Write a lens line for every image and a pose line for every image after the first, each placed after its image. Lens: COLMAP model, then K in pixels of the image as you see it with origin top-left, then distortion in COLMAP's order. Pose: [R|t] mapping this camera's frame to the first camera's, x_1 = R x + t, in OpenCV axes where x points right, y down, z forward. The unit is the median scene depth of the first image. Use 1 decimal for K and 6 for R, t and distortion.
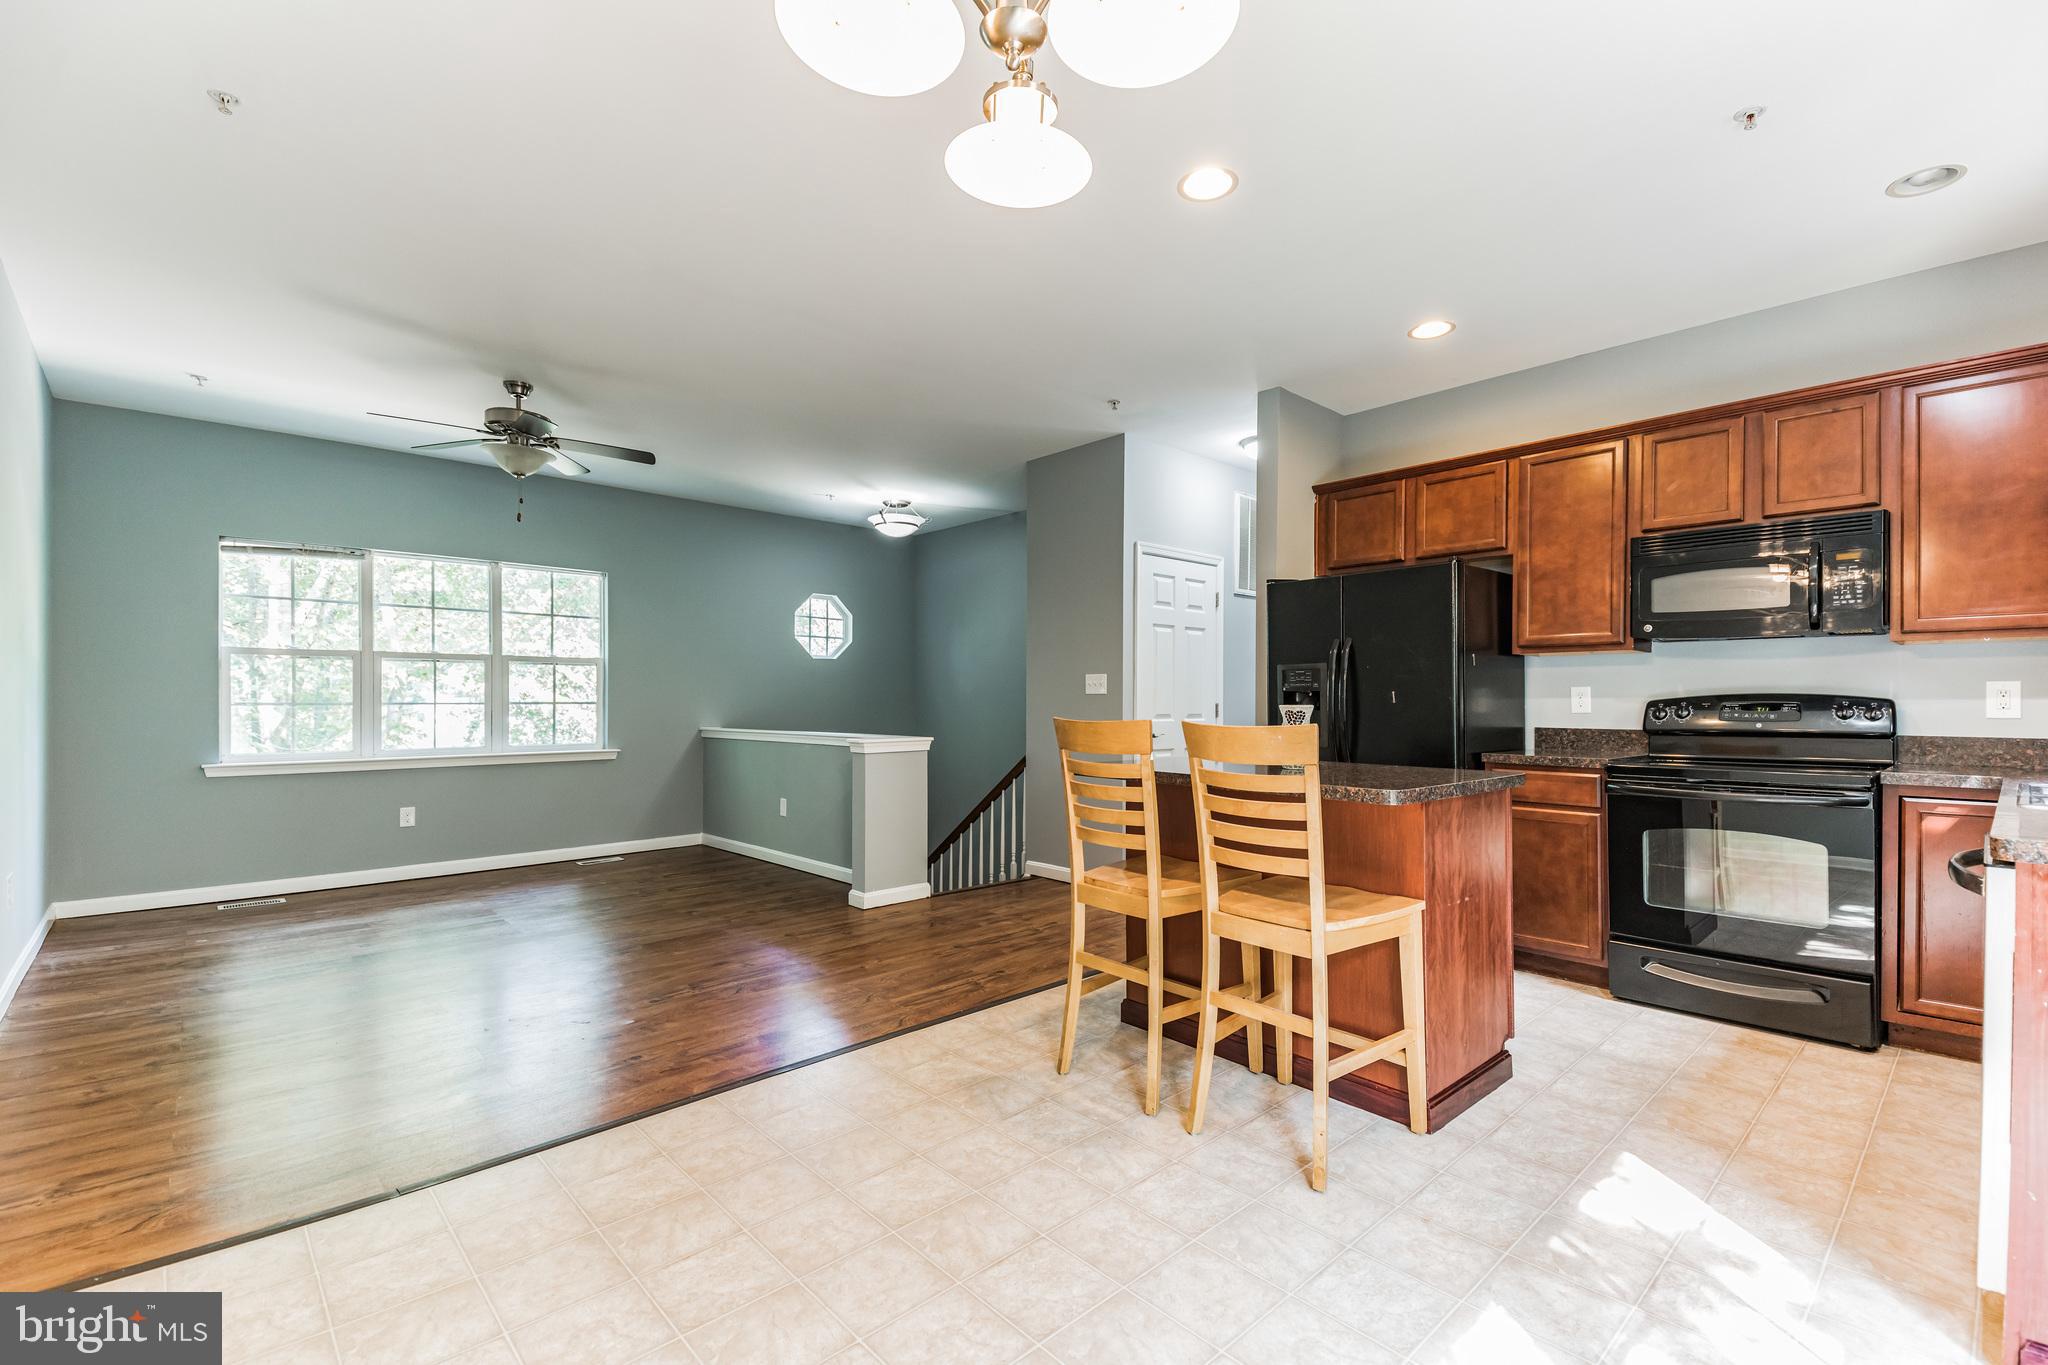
lens RADIAL K [[894.9, 0, 1013.4], [0, 894.9, 691.0], [0, 0, 1]] dist [0.049635, -0.005647]
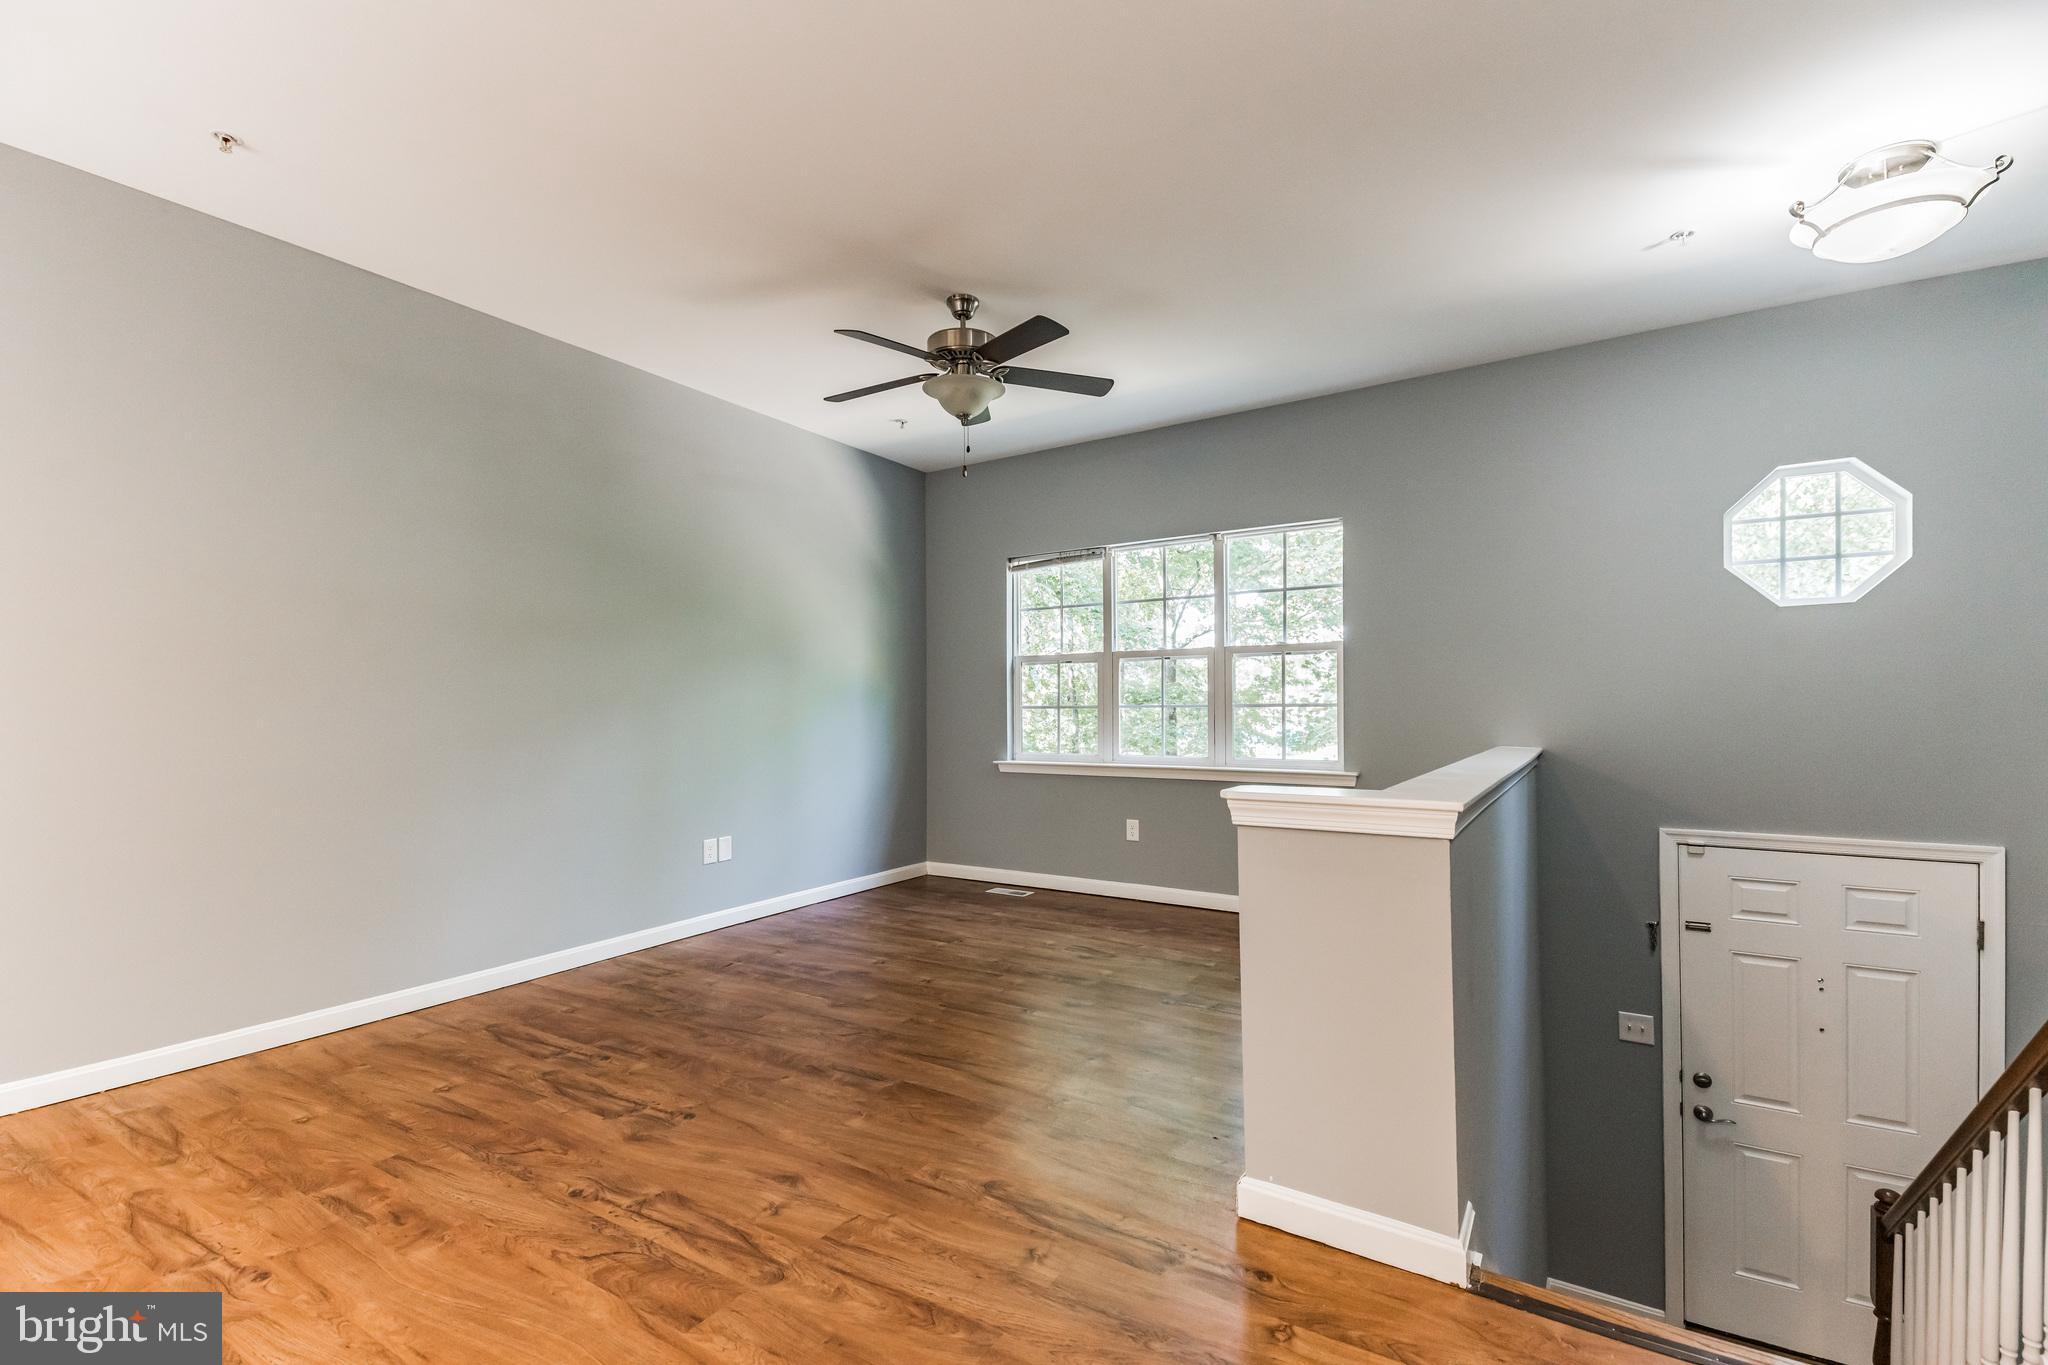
lens RADIAL K [[894.9, 0, 1017.0], [0, 894.9, 704.7], [0, 0, 1]] dist [0.049635, -0.005647]
pose [[0.279816, -0.003179, -0.960048, 0.171497], [0.020558, 0.999785, 0.002682, 0.006736], [0.959833, -0.020487, 0.279822, 0.659333]]
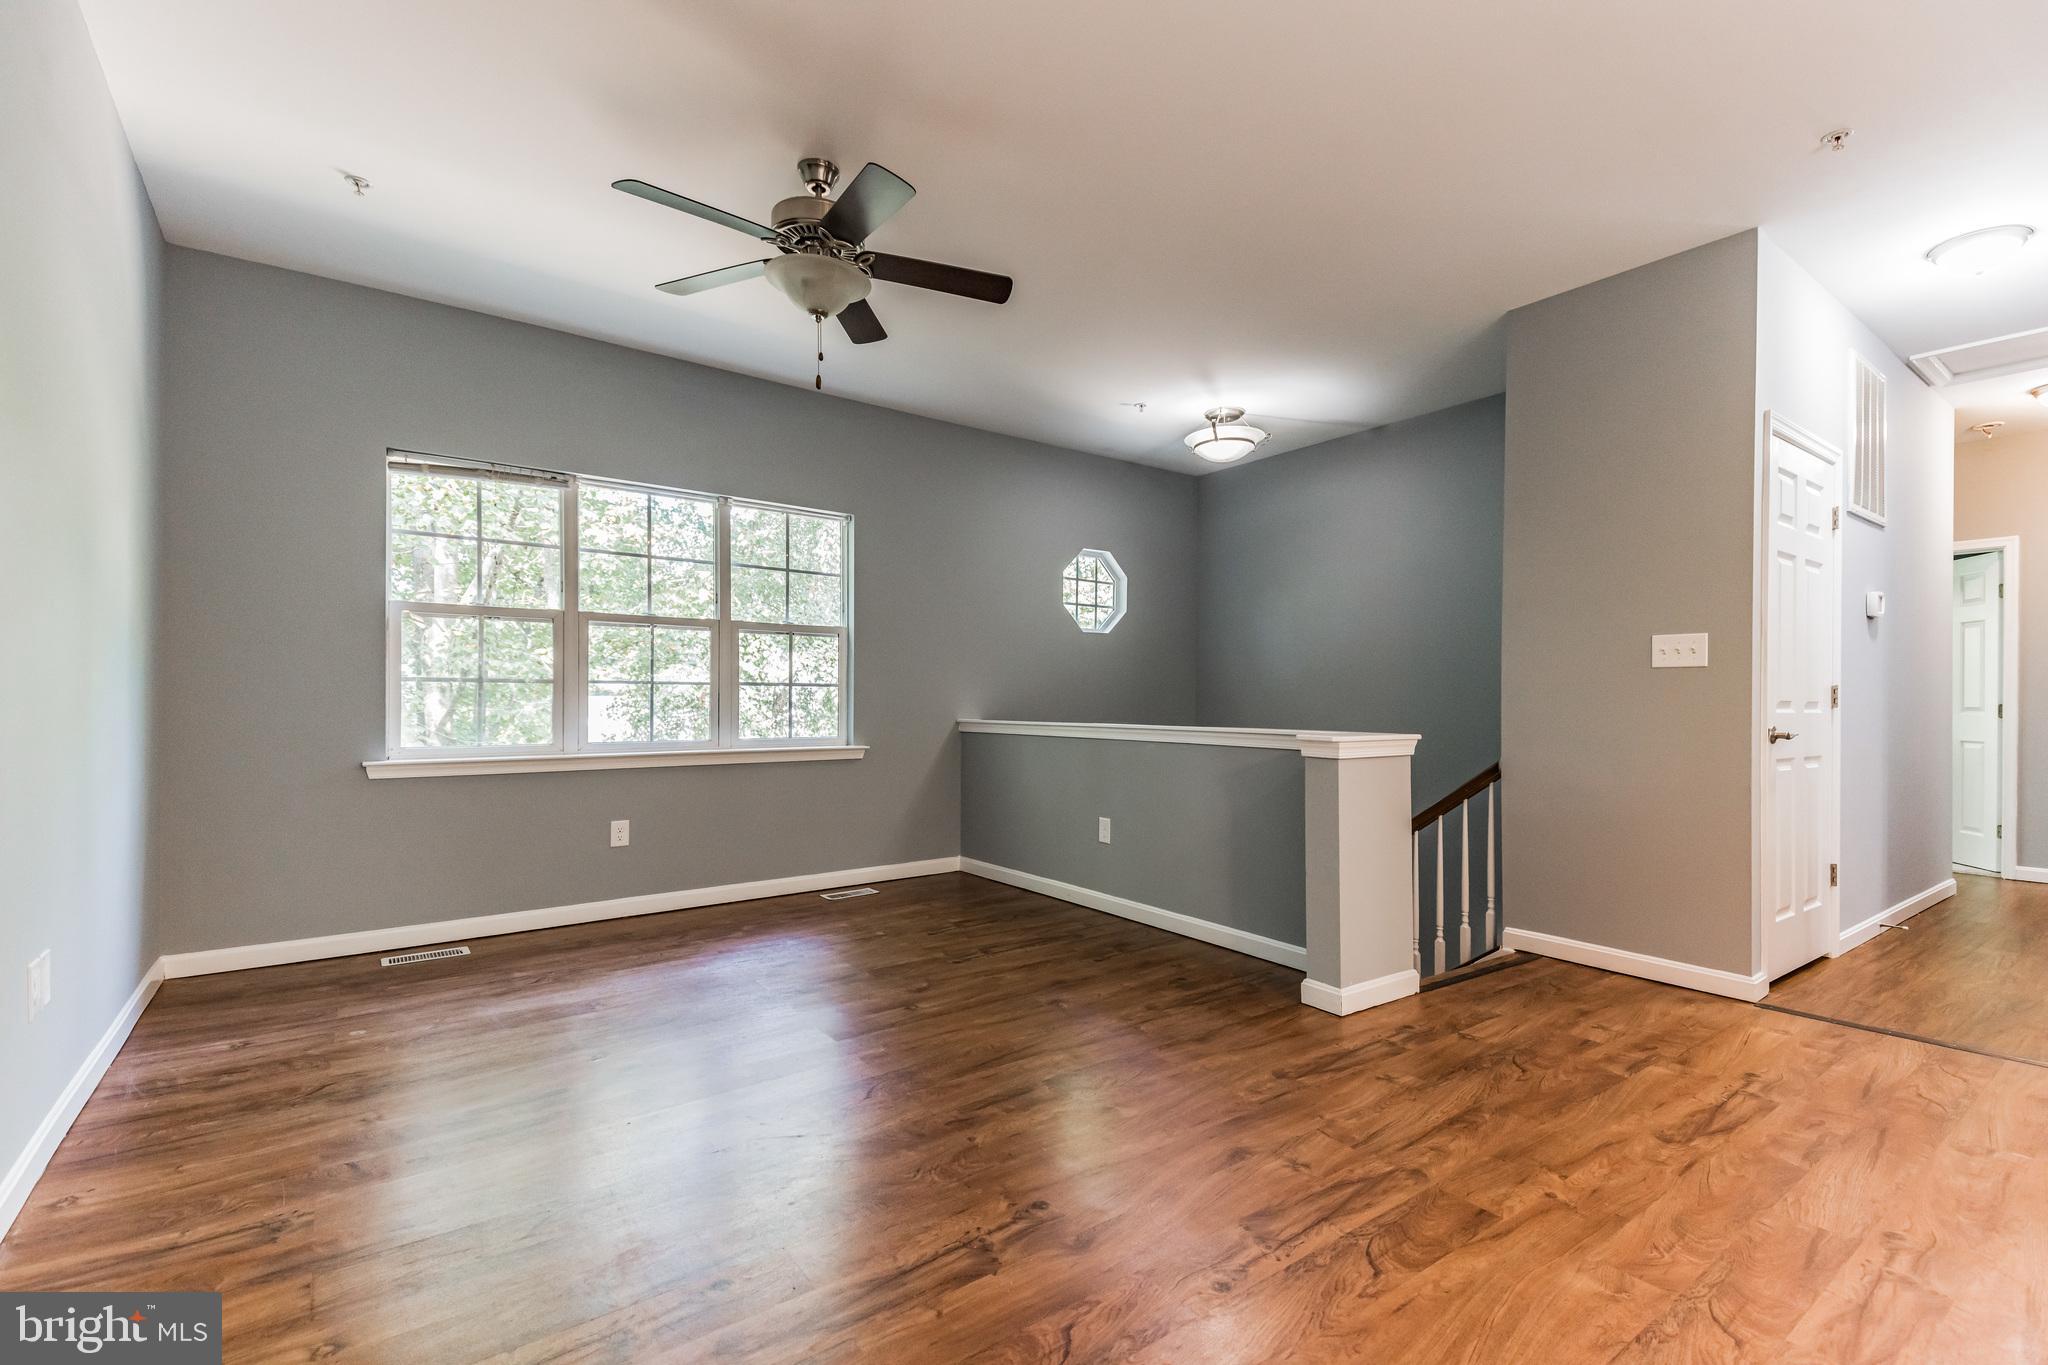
lens RADIAL K [[894.9, 0, 1037.2], [0, 894.9, 687.6], [0, 0, 1]] dist [0.049635, -0.005647]
pose [[0.995735, 0.004823, -0.092136, -0.262707], [-0.005104, 0.999983, -0.002819, 0.019480], [0.092121, 0.003277, 0.995742, 0.306528]]
